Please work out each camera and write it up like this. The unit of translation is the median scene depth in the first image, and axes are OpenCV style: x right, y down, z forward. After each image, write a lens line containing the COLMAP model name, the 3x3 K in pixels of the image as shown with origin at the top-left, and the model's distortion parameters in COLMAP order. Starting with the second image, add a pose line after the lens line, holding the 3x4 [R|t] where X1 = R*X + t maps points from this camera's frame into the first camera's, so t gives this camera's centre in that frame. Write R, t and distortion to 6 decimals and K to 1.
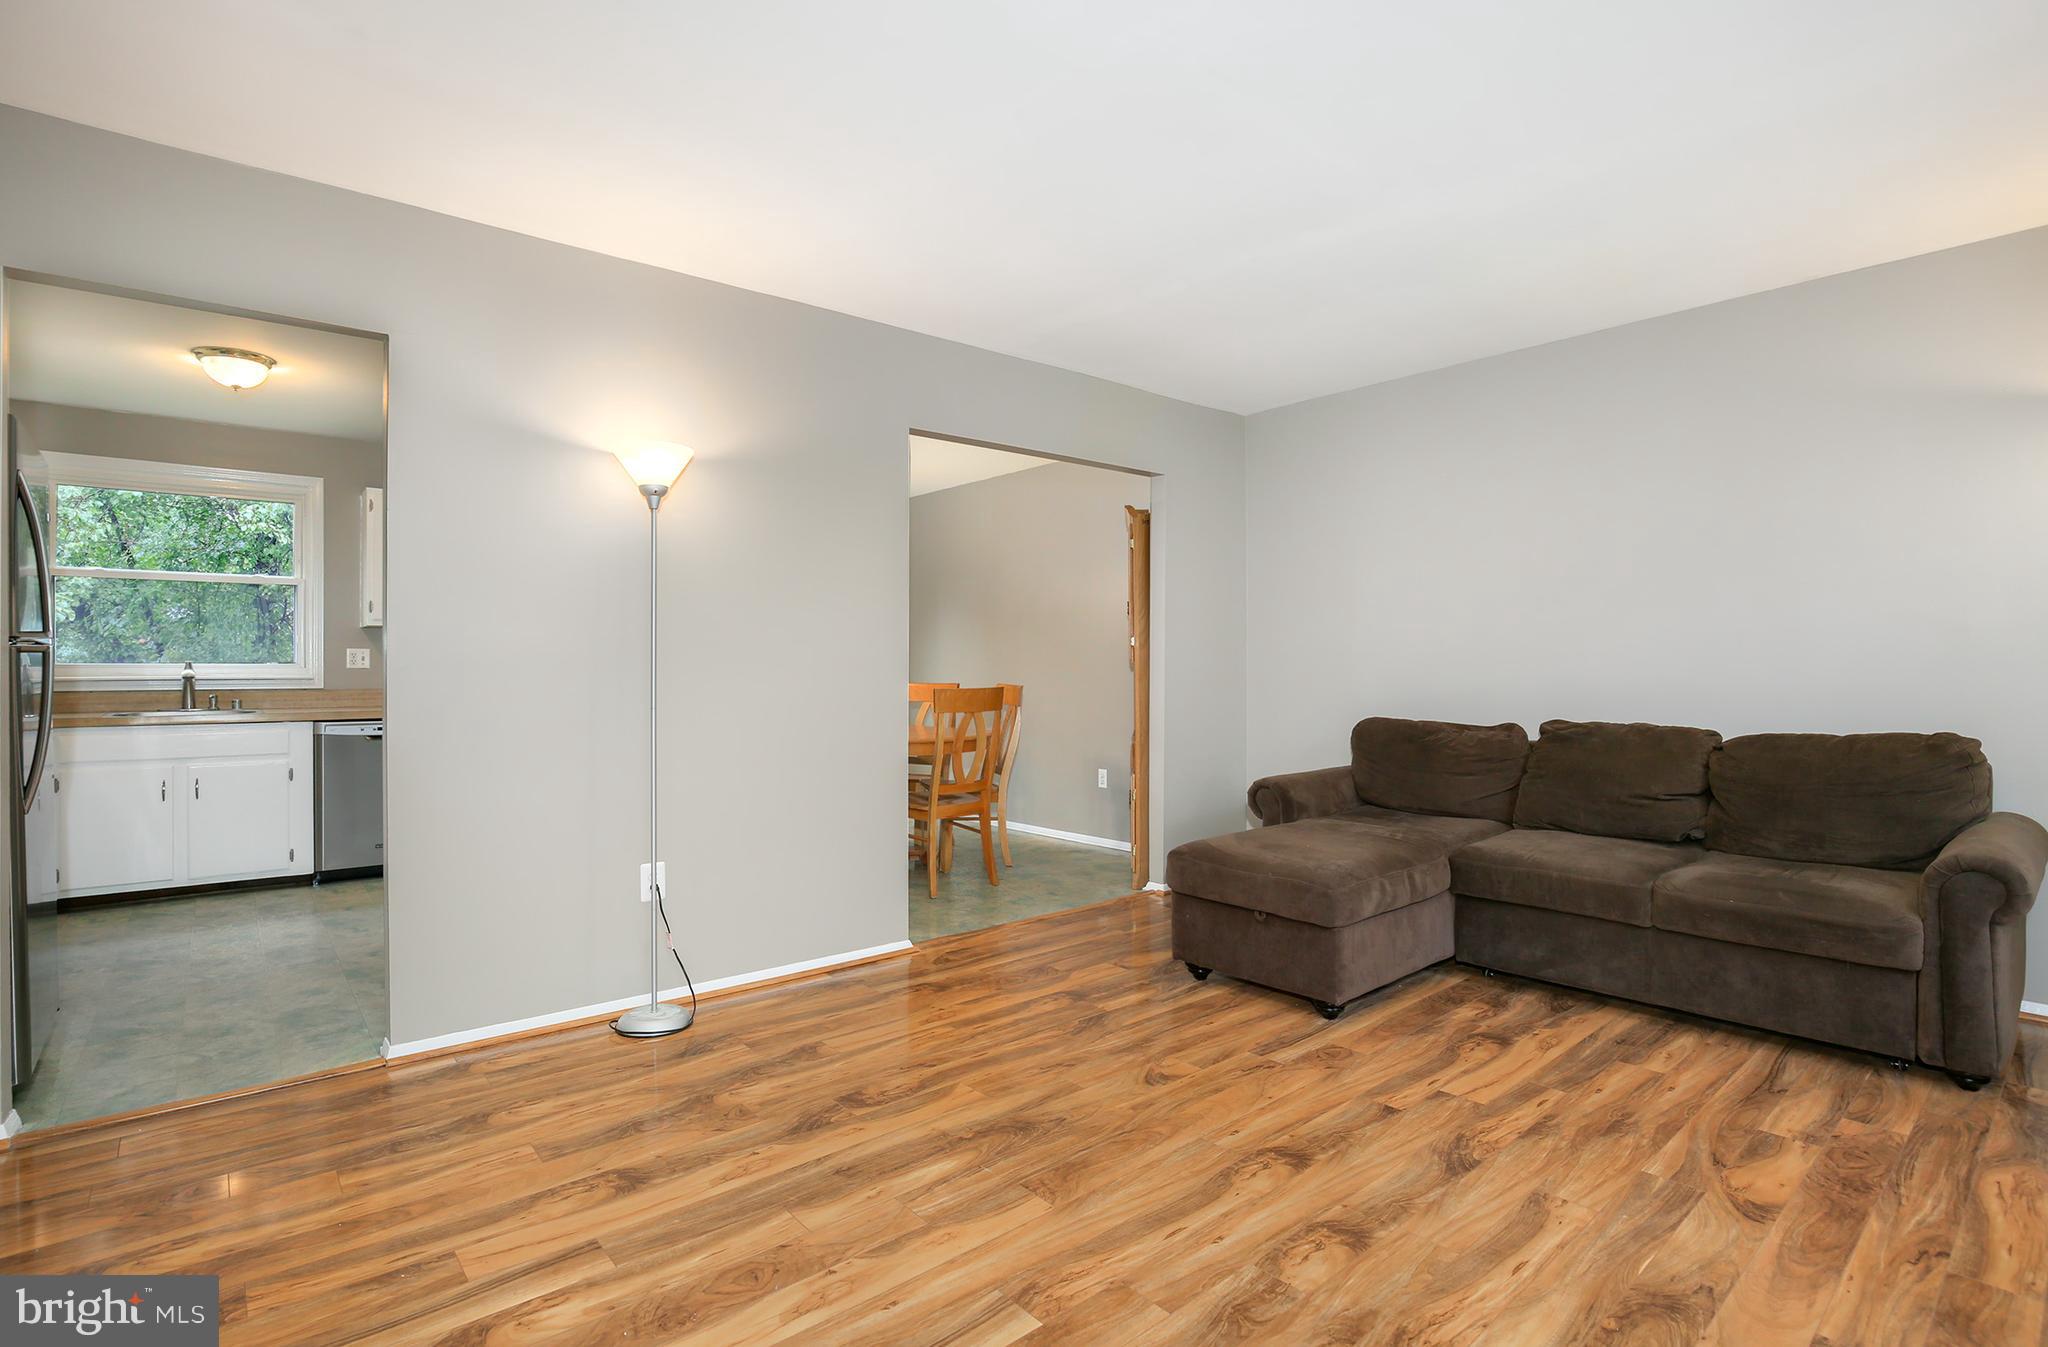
lens RADIAL K [[969.7, 0, 1005.3], [0, 969.7, 660.5], [0, 0, 1]] dist [-0.035064, 0.006470]
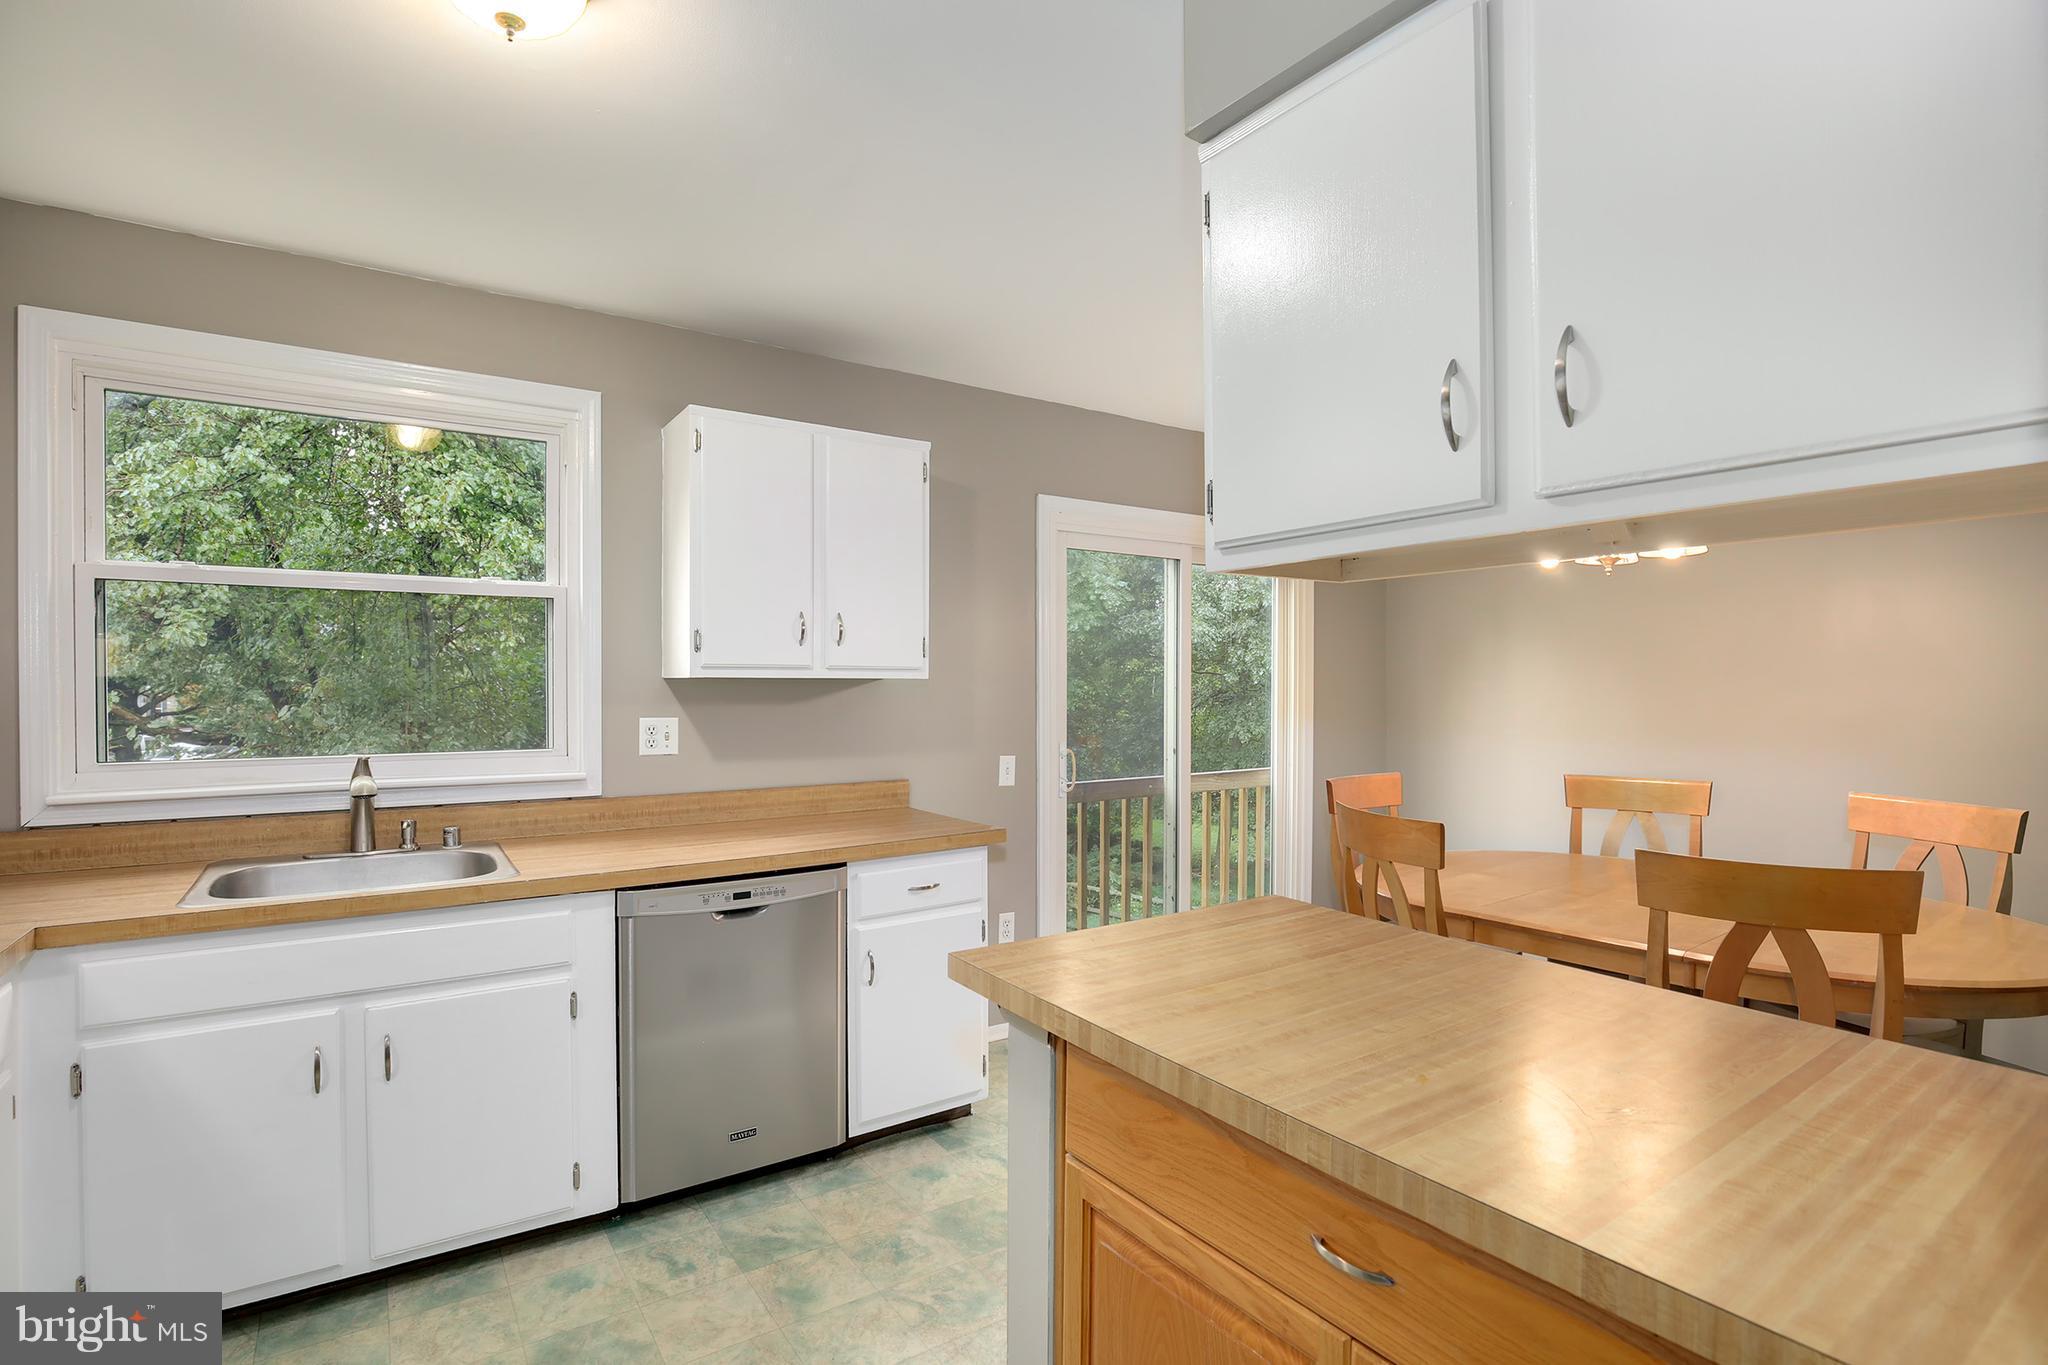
lens RADIAL K [[974.4, 0, 1008.5], [0, 974.4, 685.1], [0, 0, 1]] dist [-0.037121, 0.008571]
pose [[0.994863, 0.005385, -0.101086, -0.901730], [-0.004052, 0.999902, 0.013385, -0.080940], [0.101148, -0.012906, 0.994788, 1.018081]]
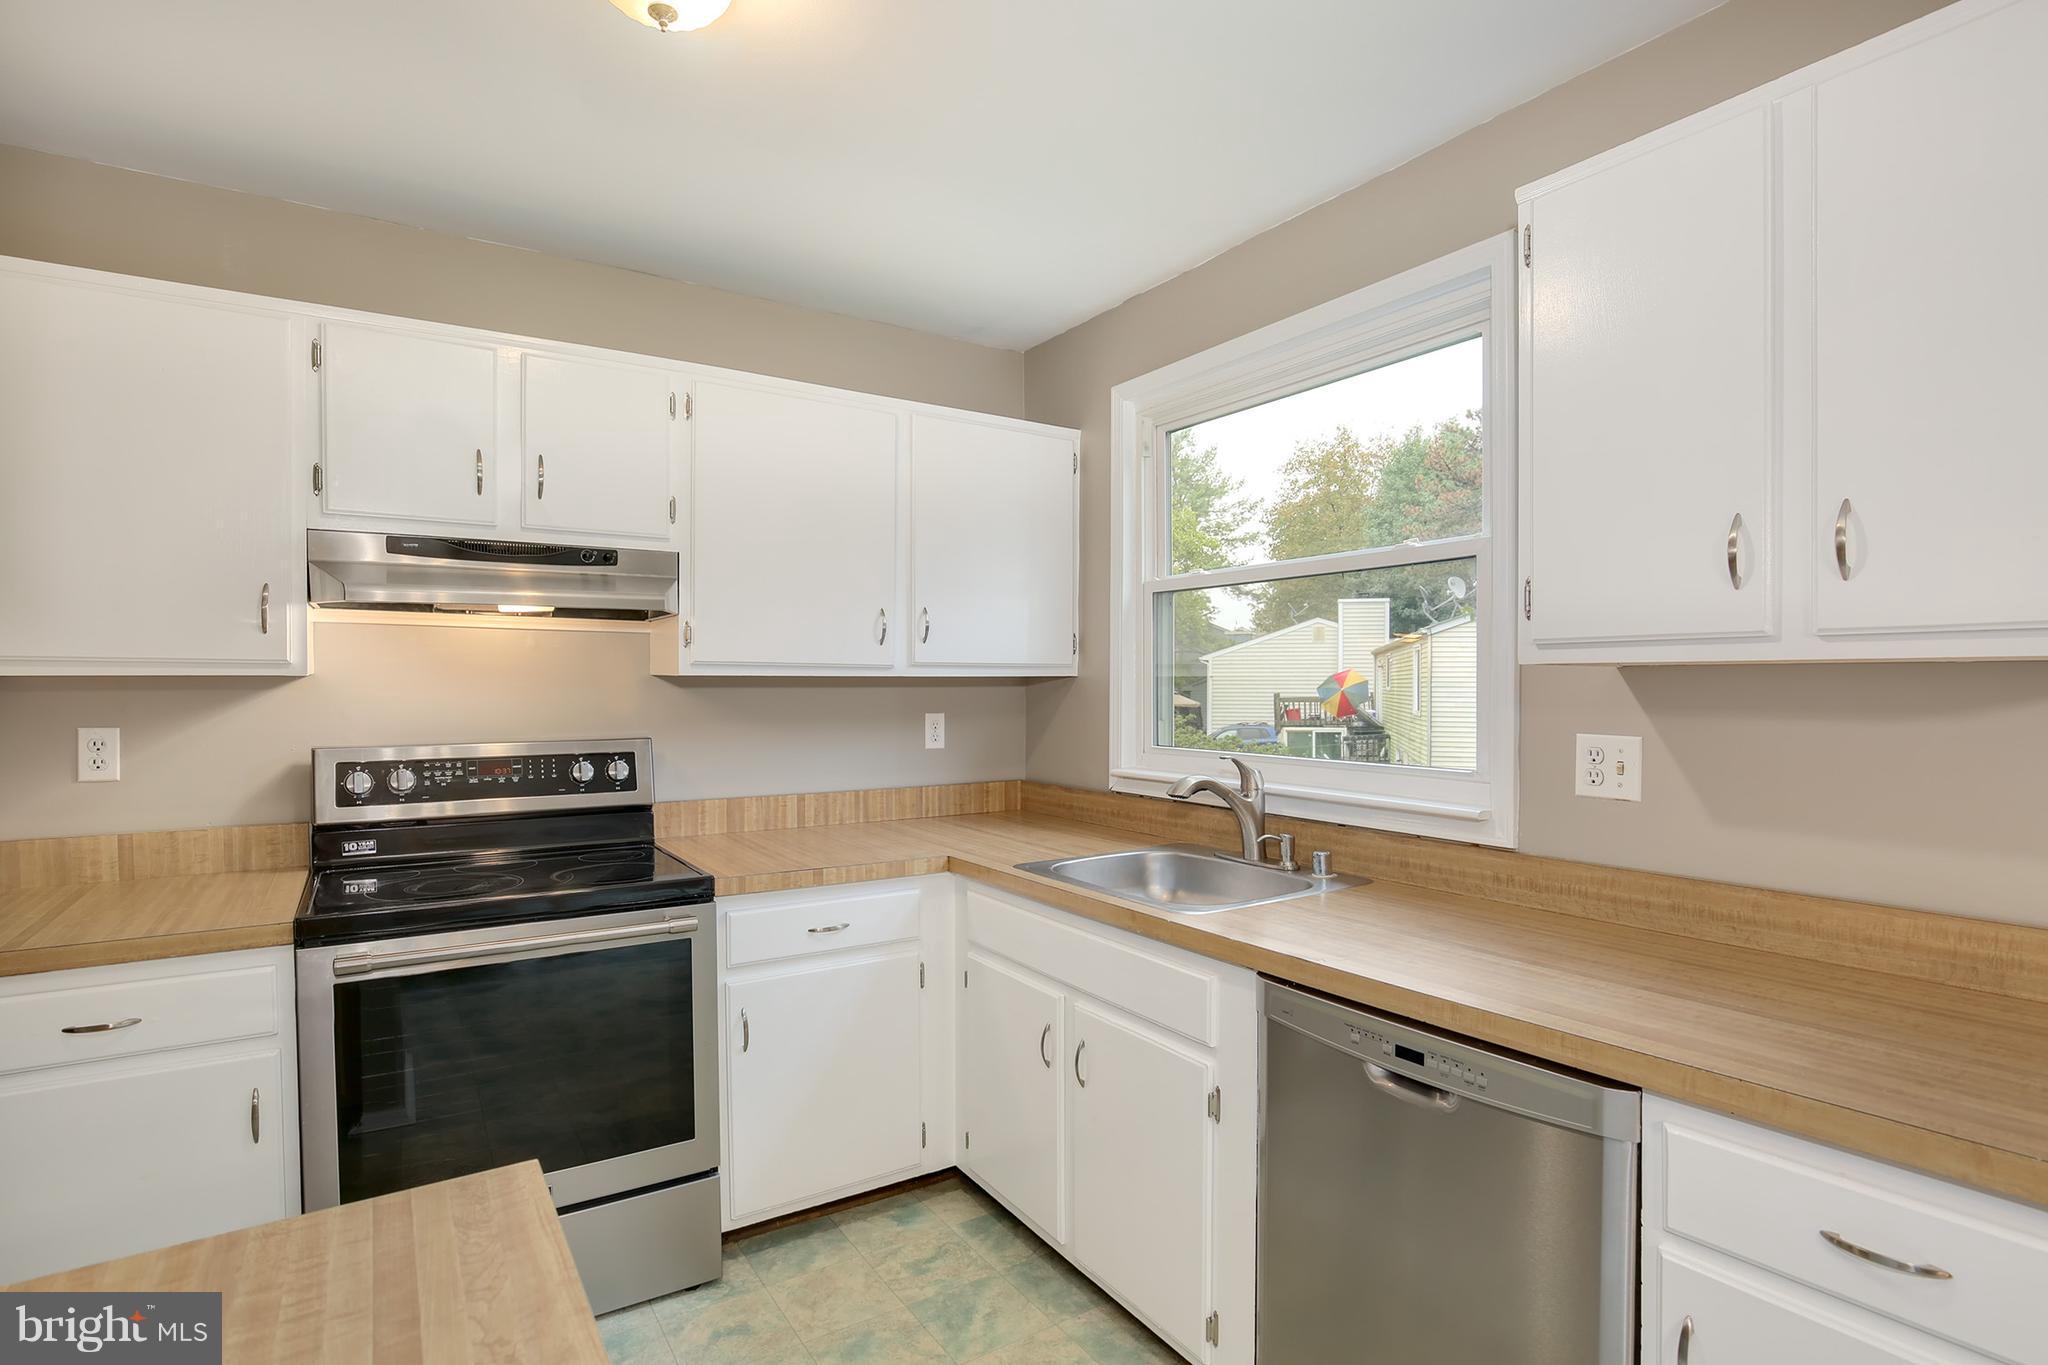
lens RADIAL K [[974.4, 0, 1008.5], [0, 974.4, 685.1], [0, 0, 1]] dist [-0.037121, 0.008571]
pose [[-0.112180, -0.001428, -0.993687, -0.718056], [0.005961, 0.999980, -0.002110, -0.061950], [0.993670, -0.006161, -0.112169, 1.760287]]
